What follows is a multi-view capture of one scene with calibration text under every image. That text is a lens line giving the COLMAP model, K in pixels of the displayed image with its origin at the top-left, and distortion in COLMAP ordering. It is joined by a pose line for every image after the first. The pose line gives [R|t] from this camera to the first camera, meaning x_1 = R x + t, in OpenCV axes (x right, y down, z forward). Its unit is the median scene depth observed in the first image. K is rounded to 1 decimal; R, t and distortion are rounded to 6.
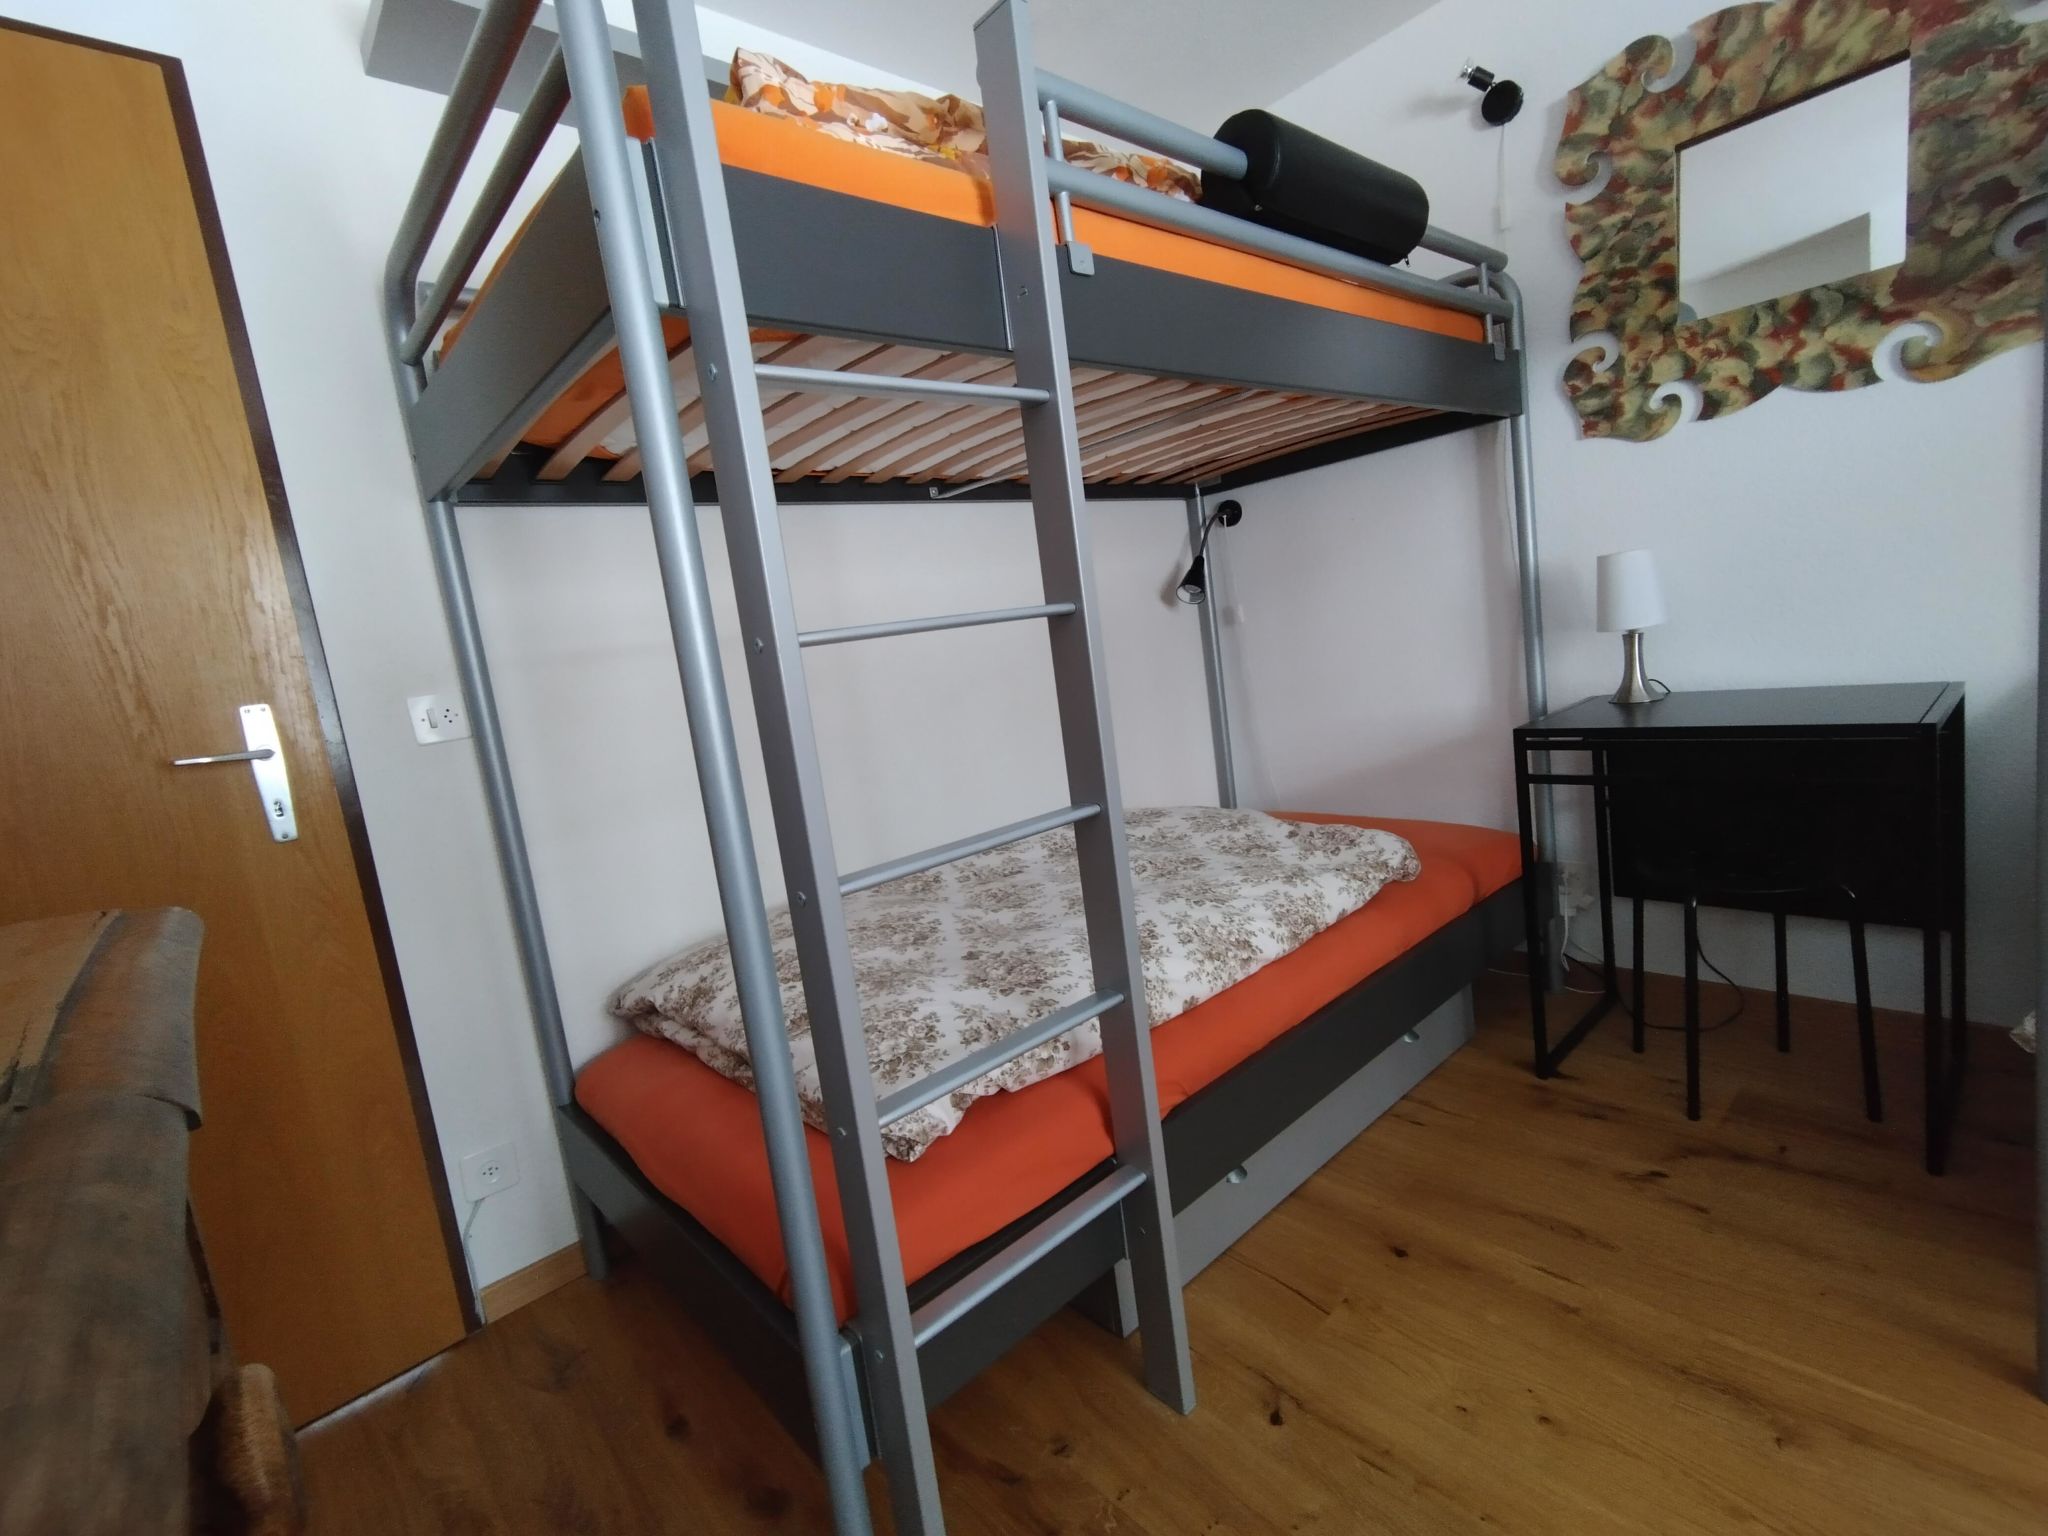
lens RADIAL K [[930.0, 0, 1024.0], [0, 930.0, 768.0], [0, 0, 1]] dist [0.002031, 0.000200]
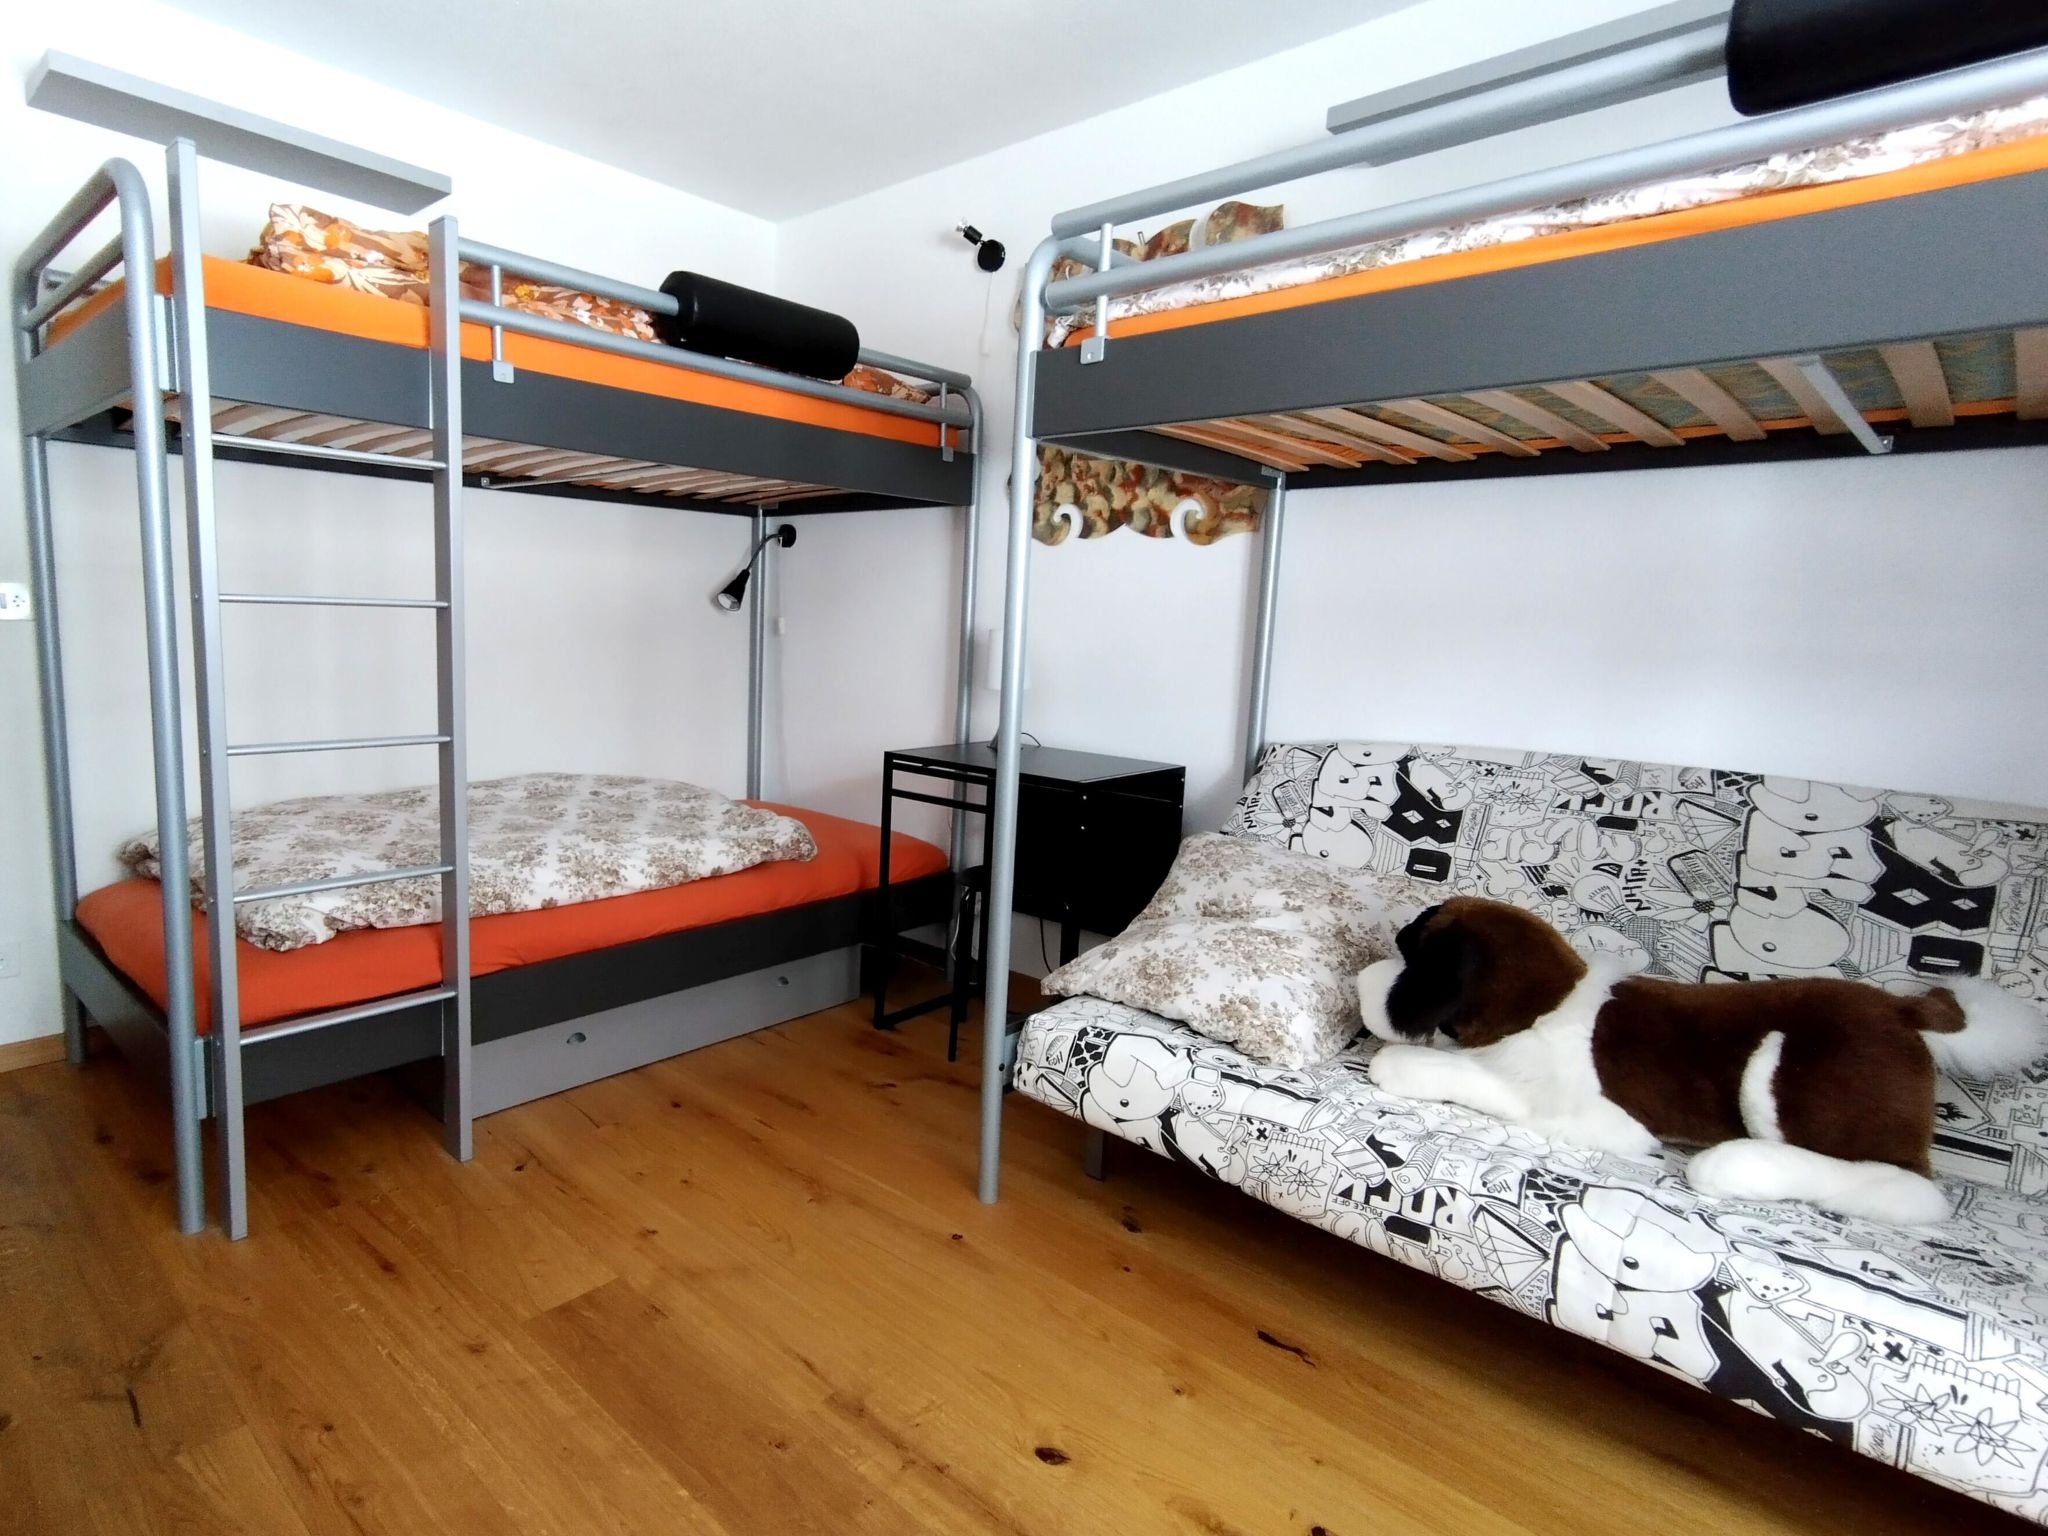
lens RADIAL K [[1131.7, 0, 870.8], [0, 1131.7, 780.7], [0, 0, 1]] dist [0.000962, 0.001790]
pose [[0.984511, 0.157846, 0.076307, 0.408634], [-0.158514, 0.987353, 0.002742, -0.003539], [-0.074910, -0.014795, 0.997081, -0.578369]]
